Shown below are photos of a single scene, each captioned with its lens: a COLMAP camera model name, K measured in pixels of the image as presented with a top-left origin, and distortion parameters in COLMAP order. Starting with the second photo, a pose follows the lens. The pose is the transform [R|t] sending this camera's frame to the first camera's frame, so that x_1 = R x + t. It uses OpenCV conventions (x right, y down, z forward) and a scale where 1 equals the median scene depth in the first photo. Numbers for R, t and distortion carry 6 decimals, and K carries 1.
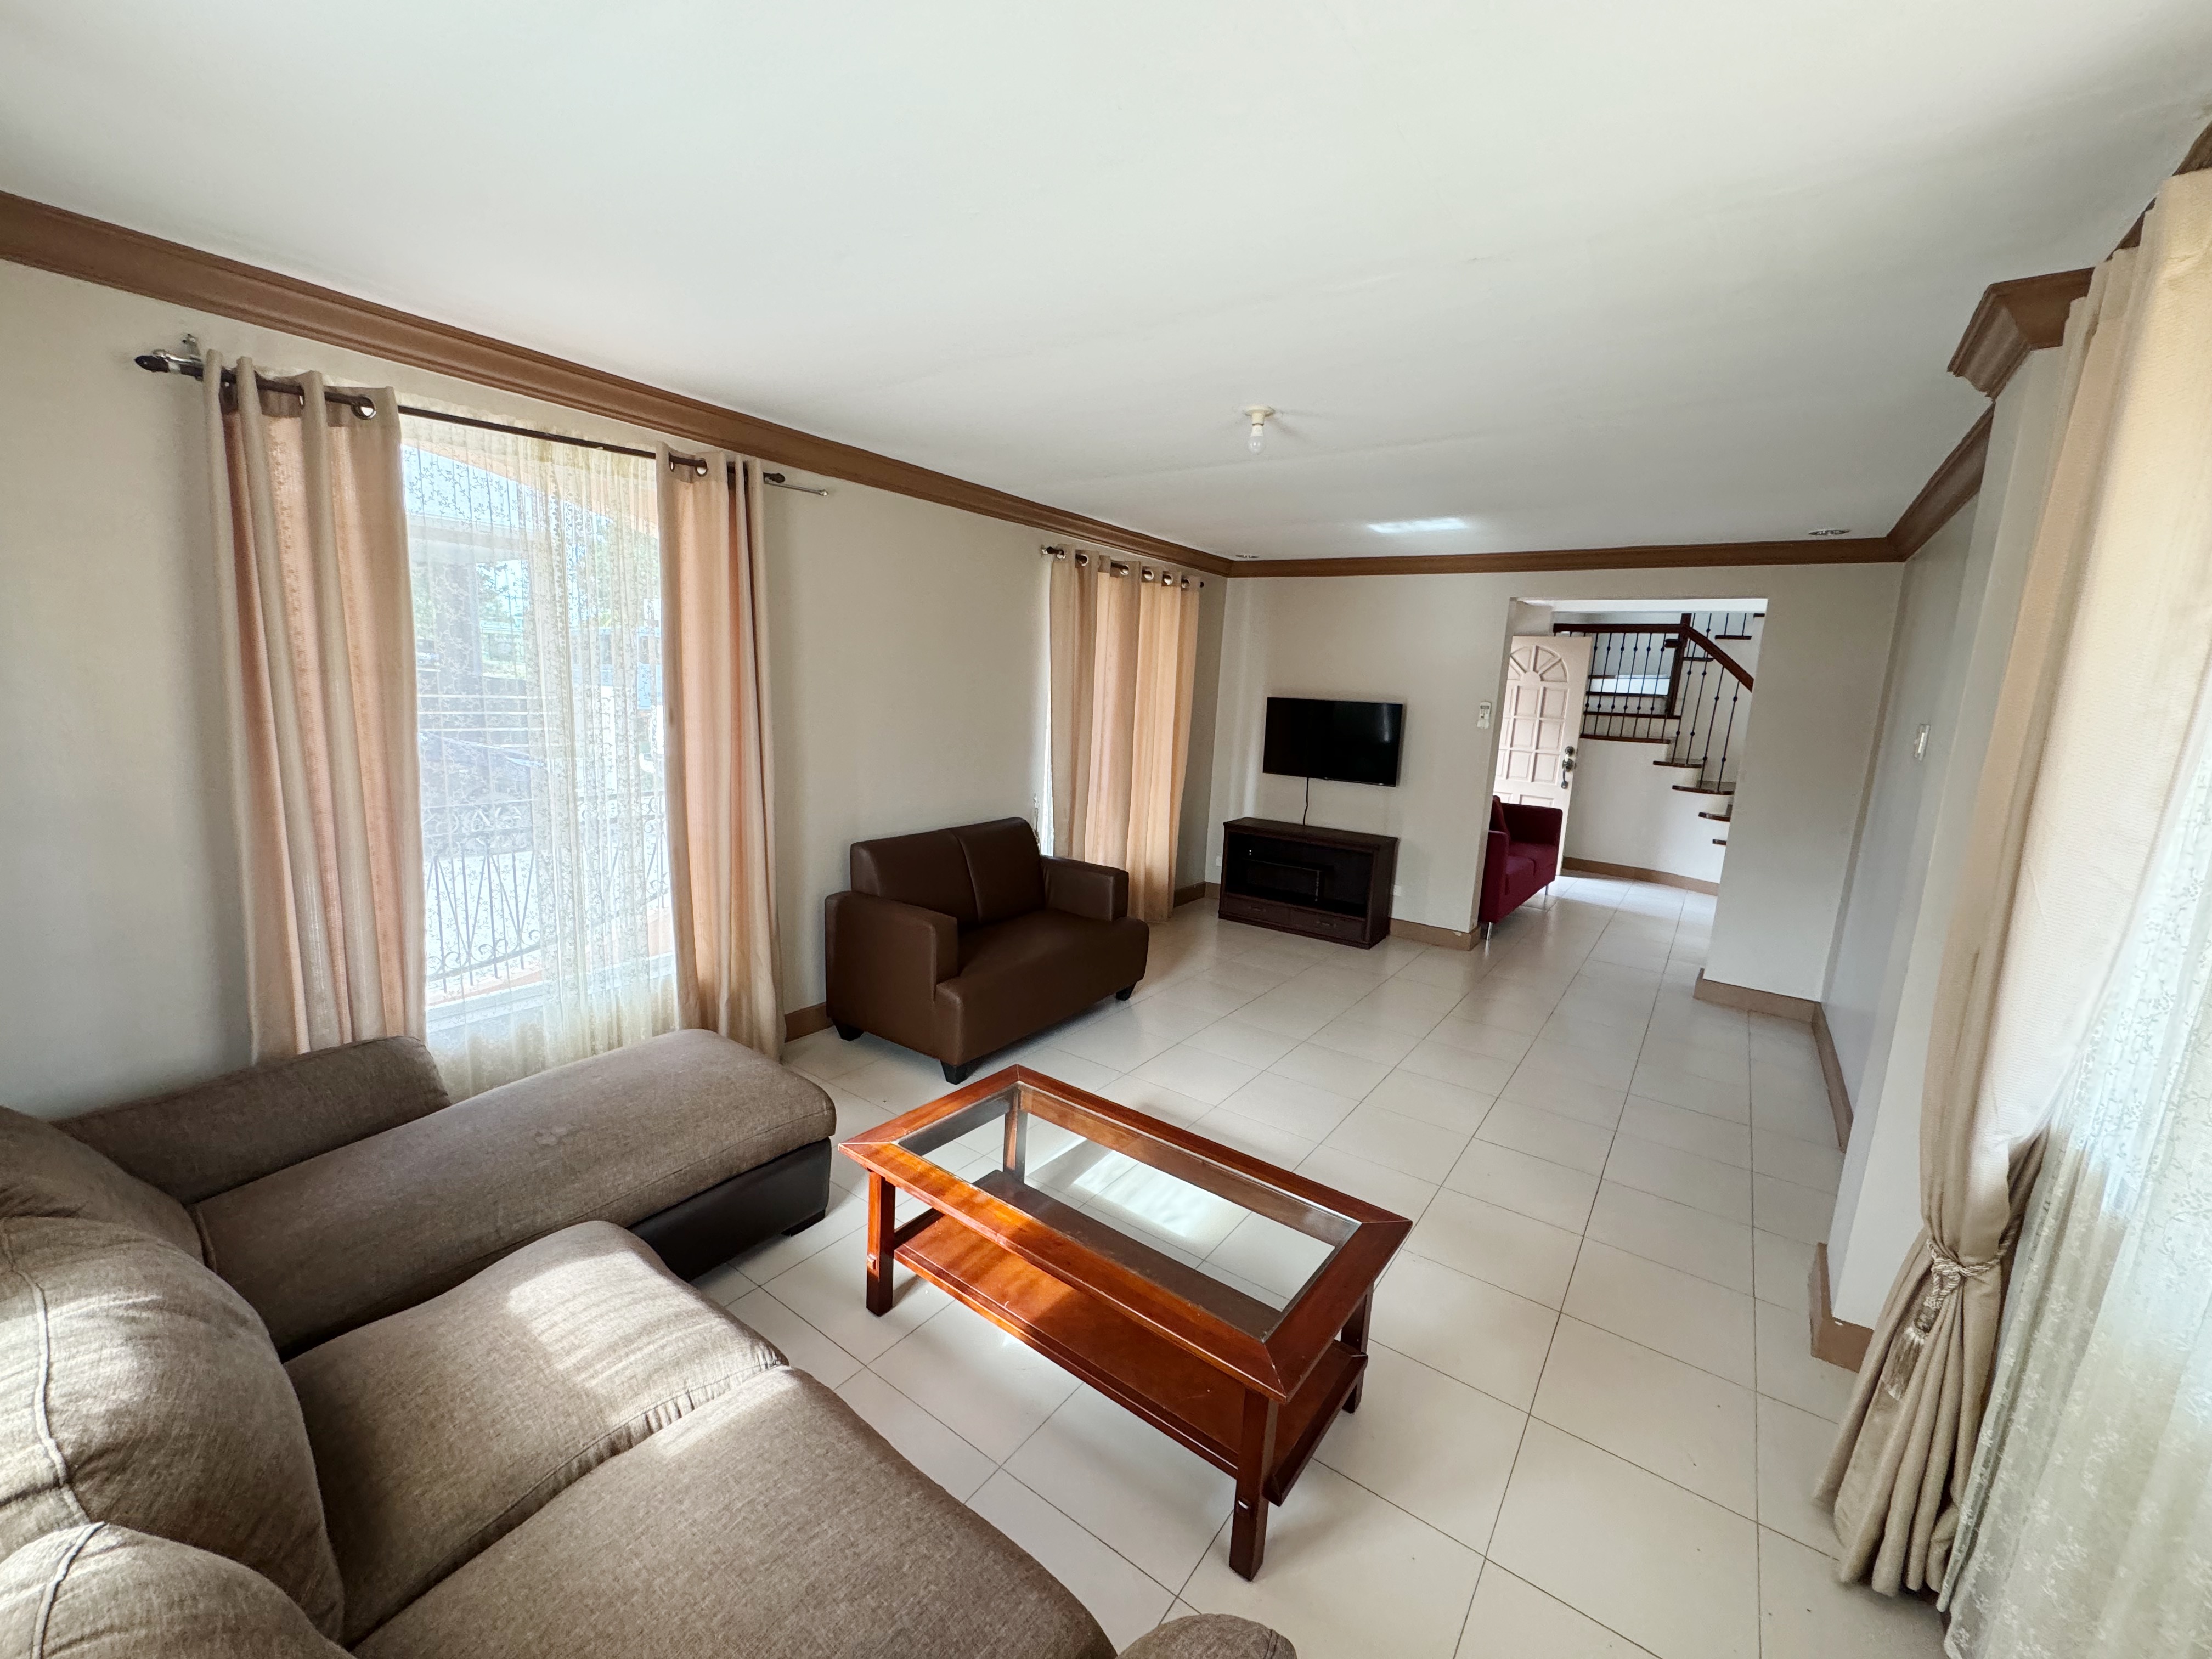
lens RADIAL K [[884.8, 0, 1102.9], [0, 884.8, 834.8], [0, 0, 1]] dist [0.002932, 0.000919]
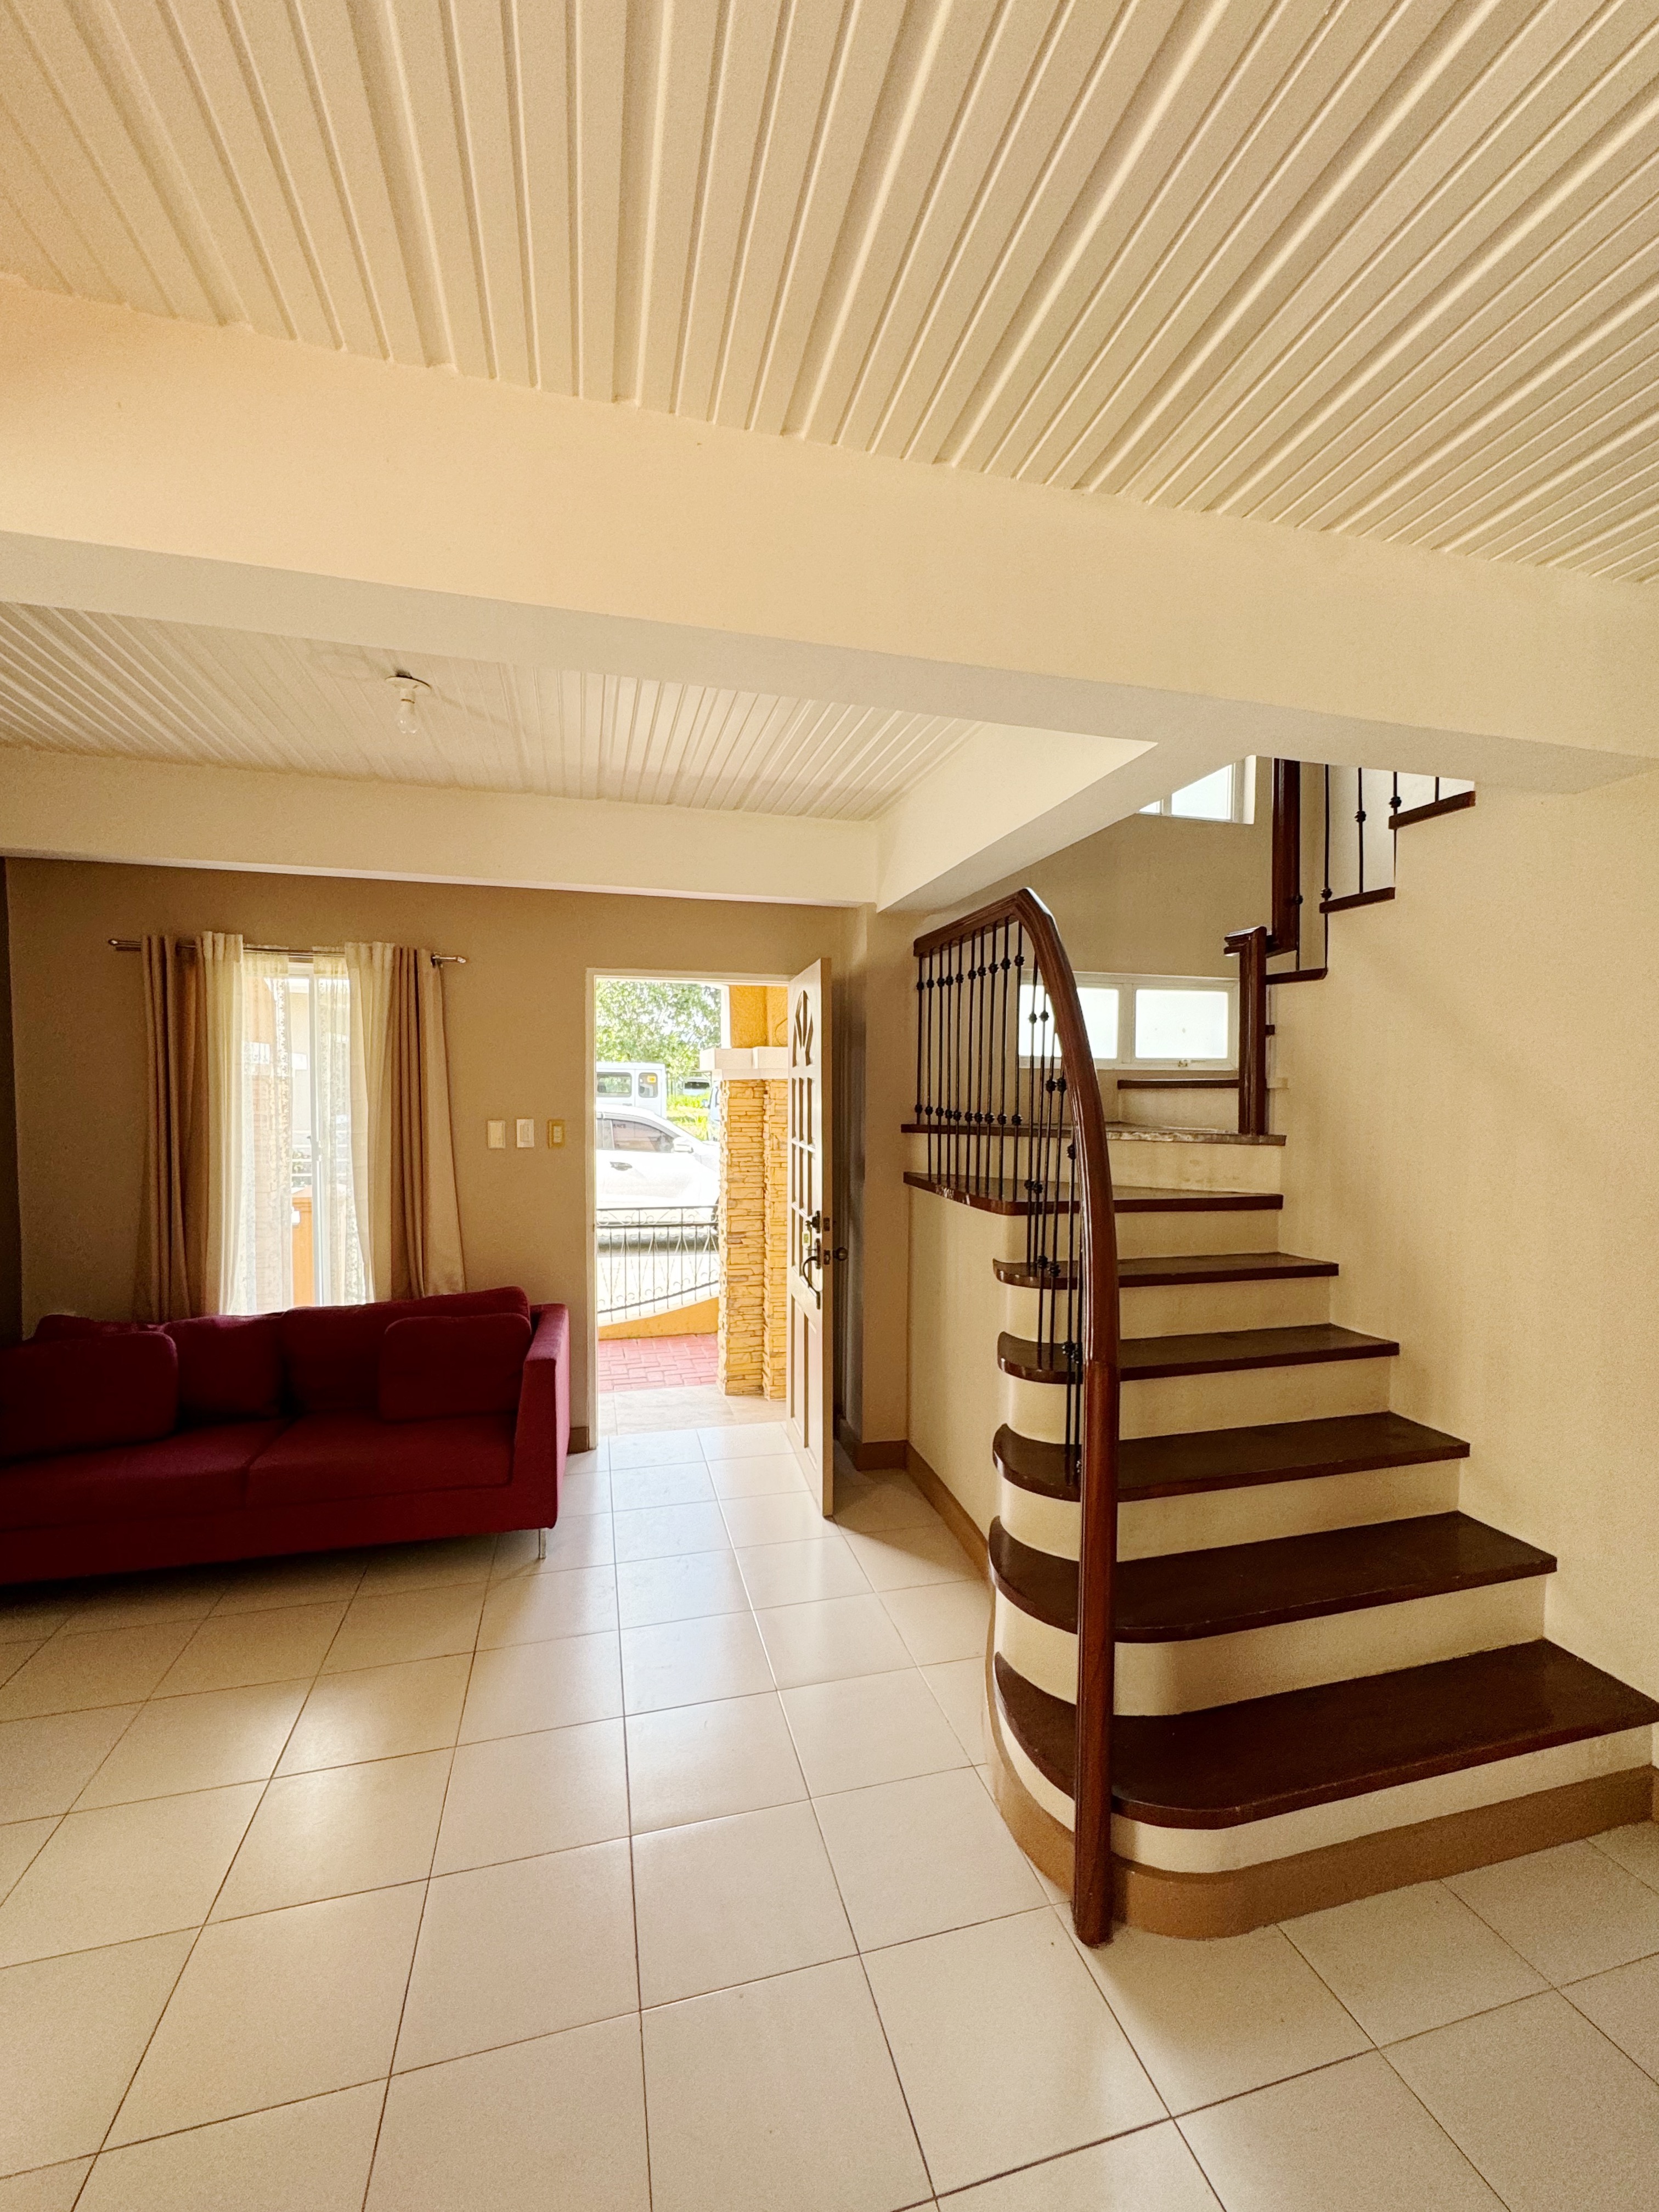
lens RADIAL K [[884.8, 0, 826.8], [0, 884.8, 1109.1], [0, 0, 1]] dist [0.002932, 0.000919]
pose [[0.779464, -0.033546, -0.625548, 0.732499], [-0.068316, 0.988058, -0.138111, -0.081954], [0.622710, 0.150388, 0.767864, 0.604608]]
